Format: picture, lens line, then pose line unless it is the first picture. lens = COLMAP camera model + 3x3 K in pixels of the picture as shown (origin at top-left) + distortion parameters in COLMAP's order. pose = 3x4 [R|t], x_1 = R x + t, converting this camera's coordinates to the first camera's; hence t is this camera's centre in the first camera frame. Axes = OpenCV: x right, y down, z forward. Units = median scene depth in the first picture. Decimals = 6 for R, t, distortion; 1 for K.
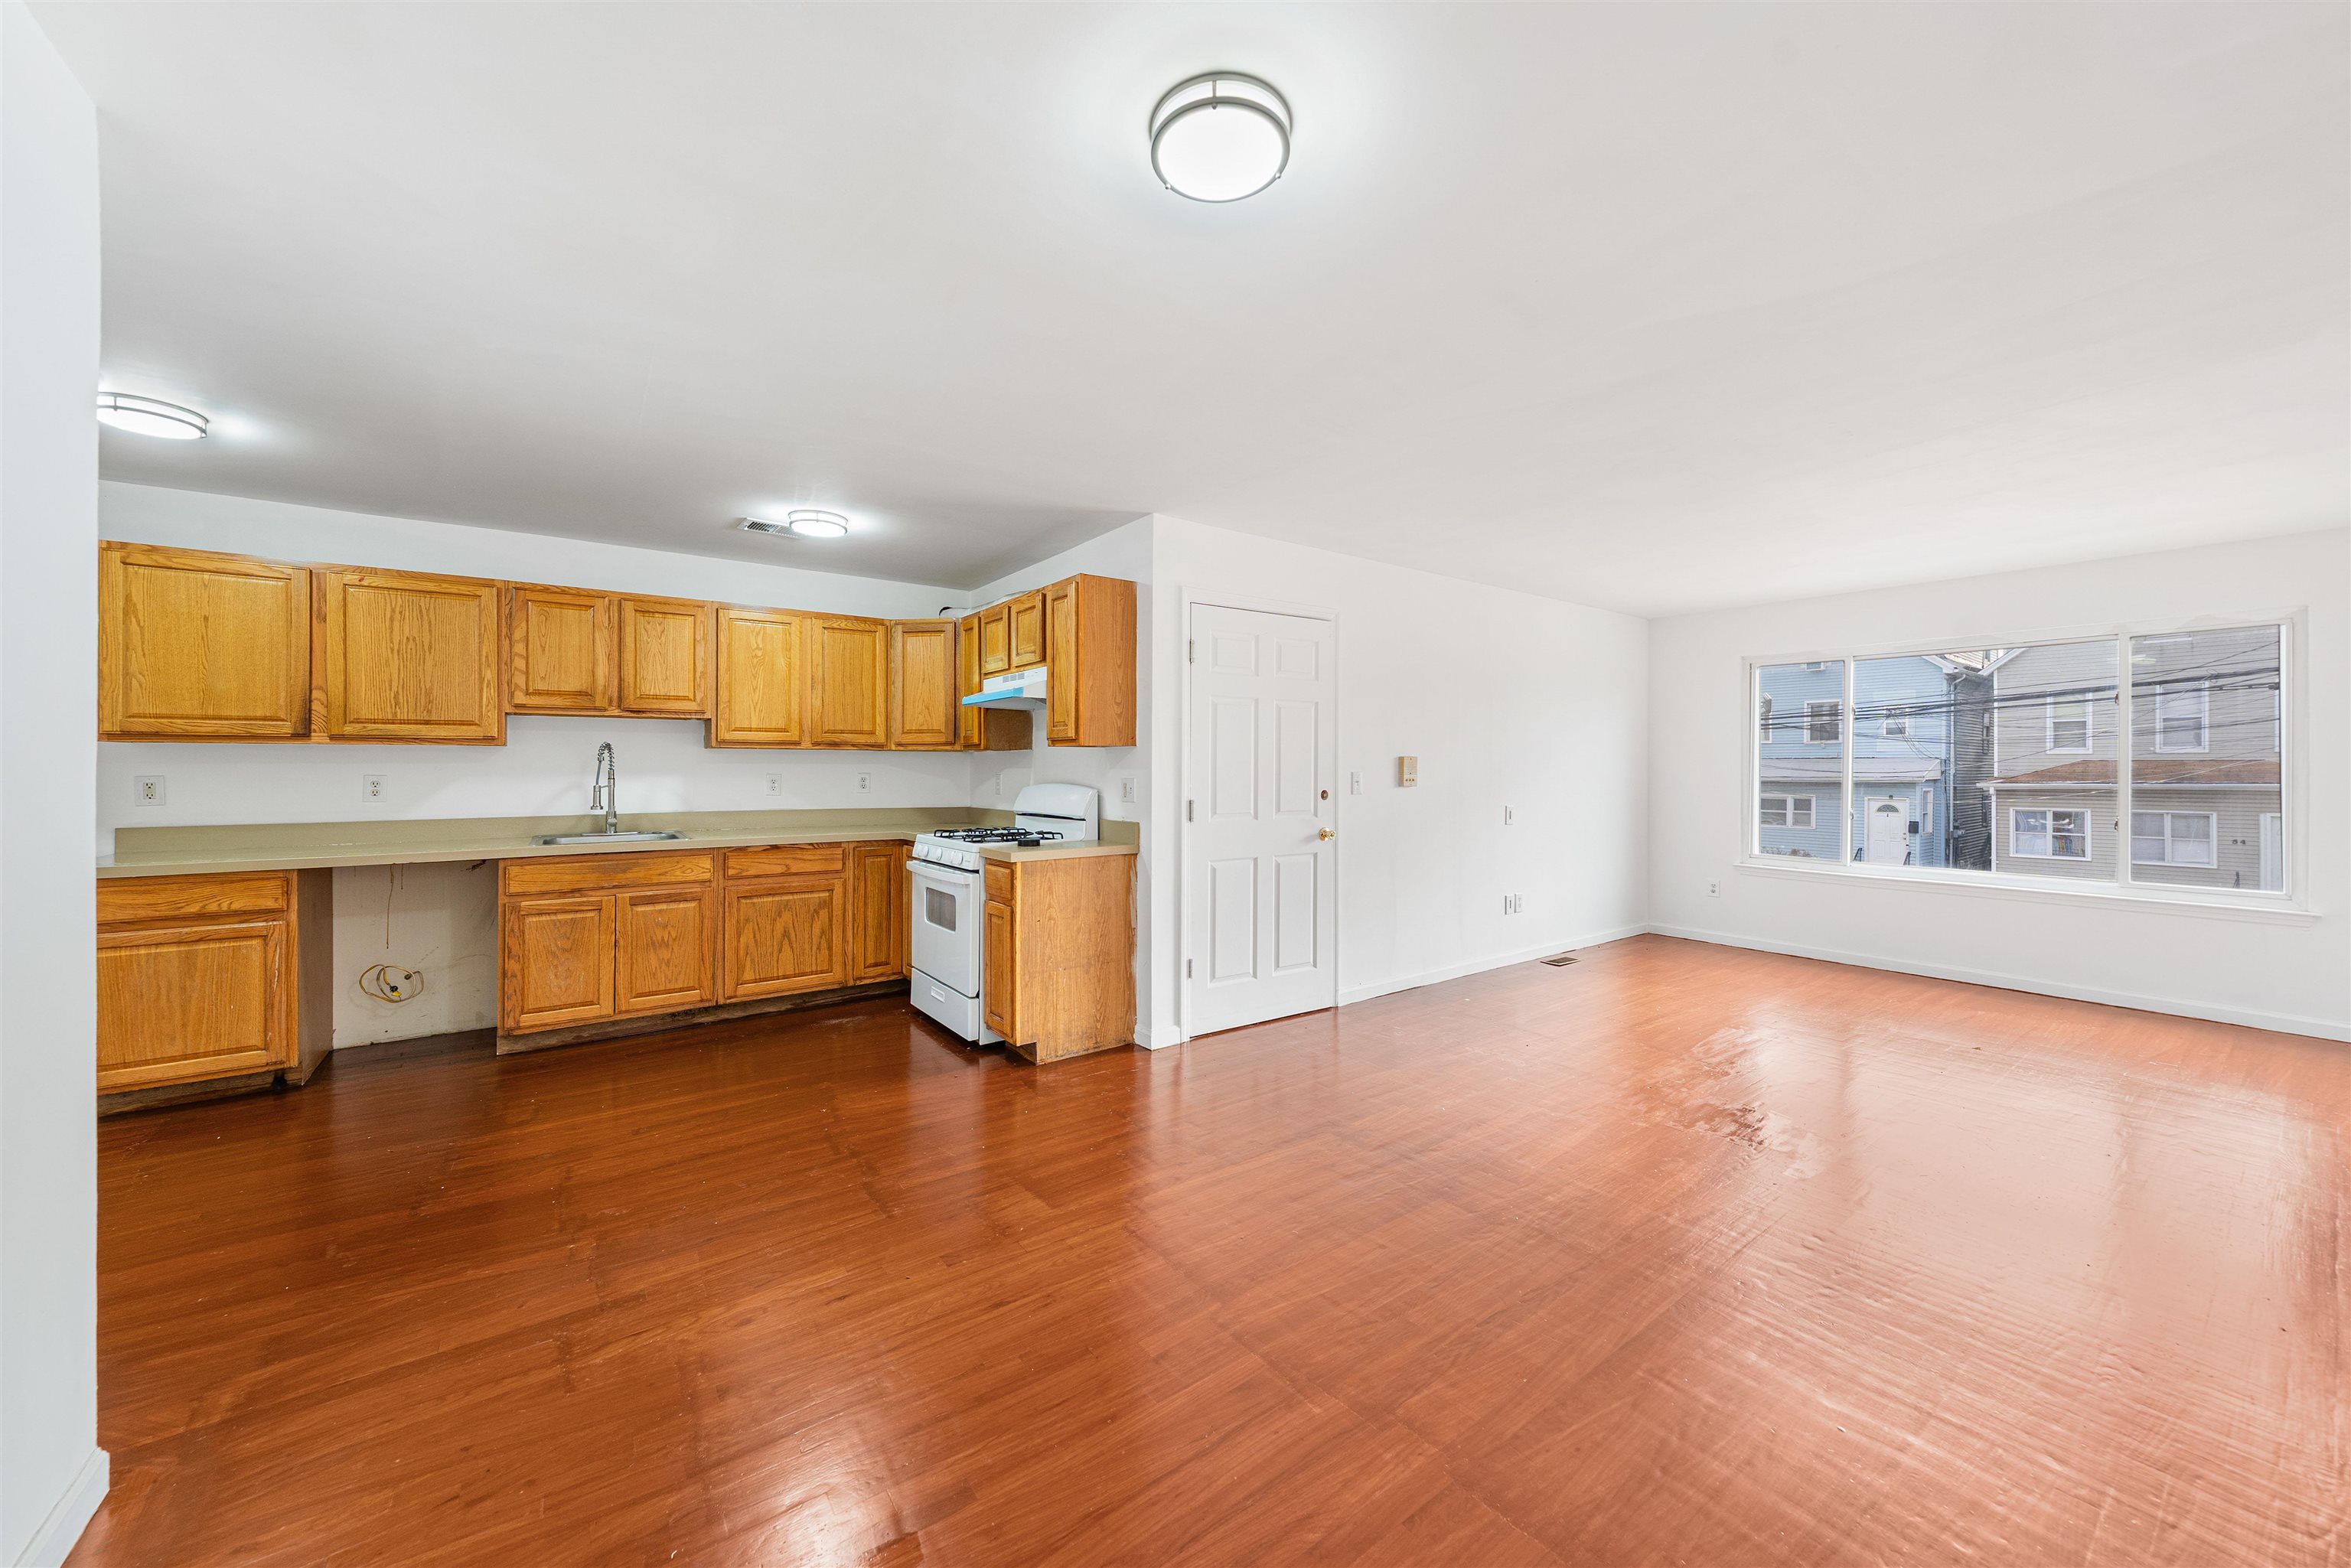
lens RADIAL K [[822.3, 0, 1150.9], [0, 822.3, 771.6], [0, 0, 1]] dist [-0.000626, -0.000302]
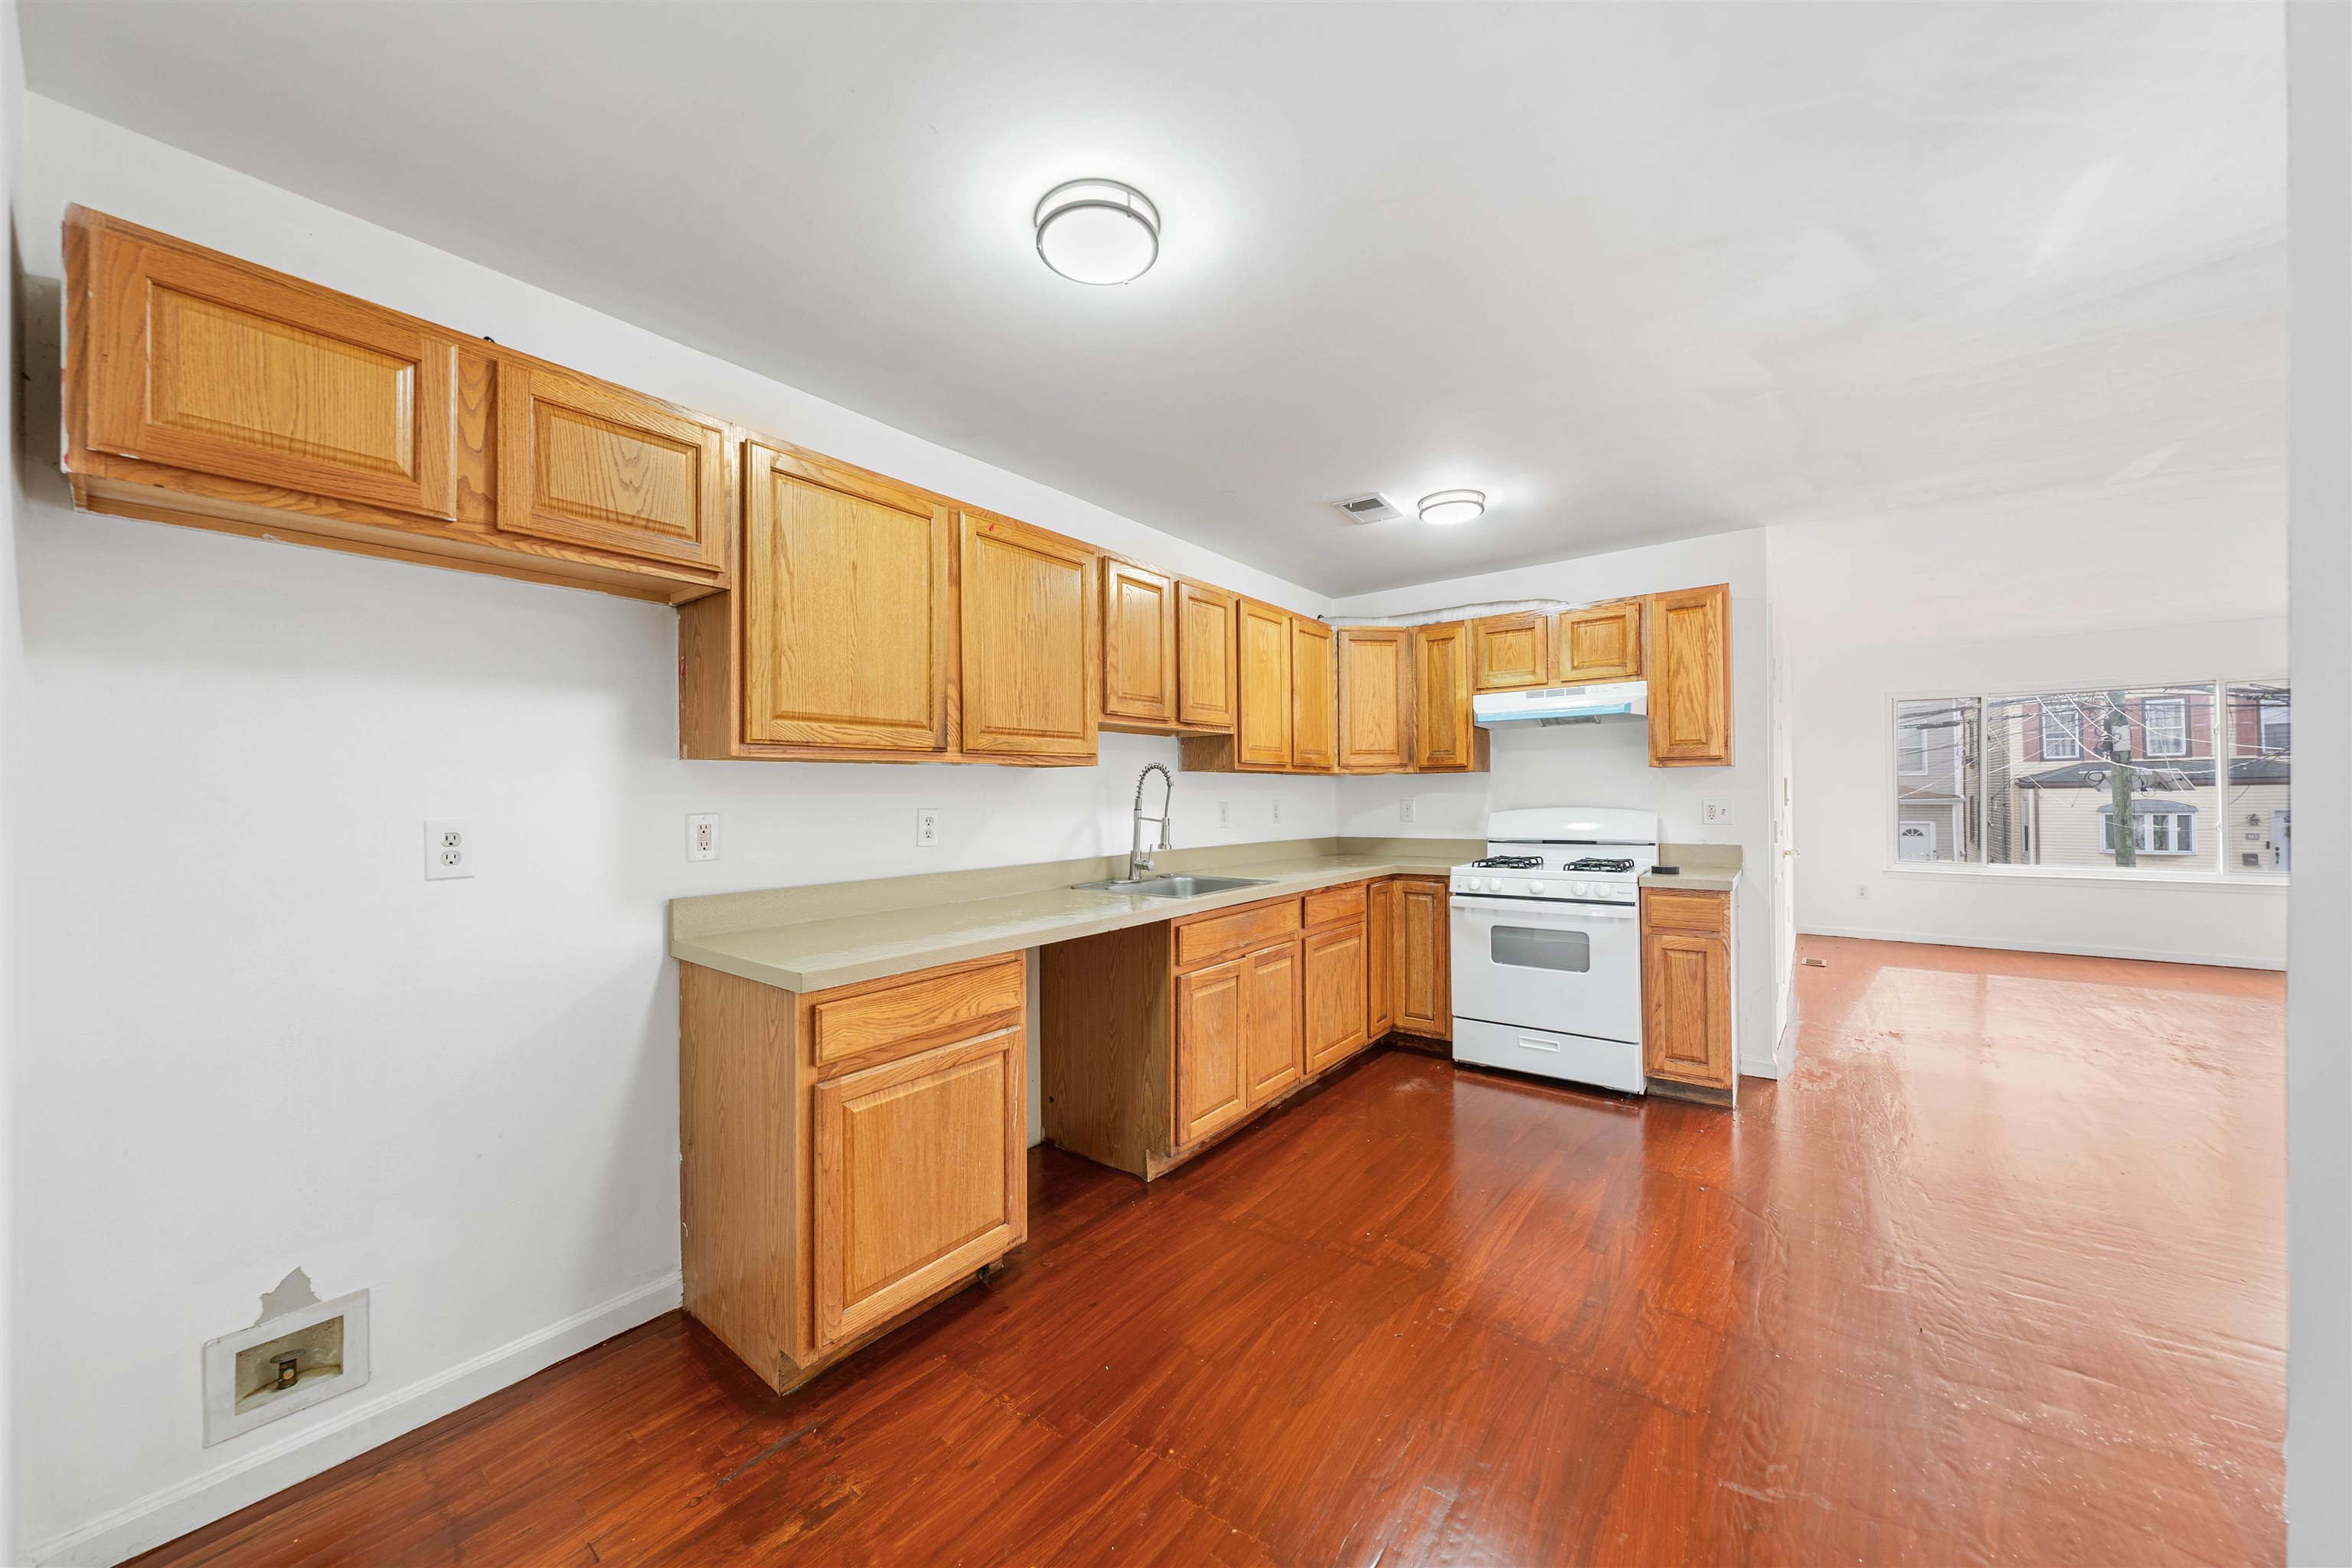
lens RADIAL K [[822.7, 0, 1173.8], [0, 822.7, 792.7], [0, 0, 1]] dist [-0.000626, -0.000302]
pose [[0.958549, -0.010622, 0.284729, -0.978176], [0.013470, 0.999877, -0.008049, -0.000922], [-0.284608, 0.011550, 0.958574, 0.277031]]
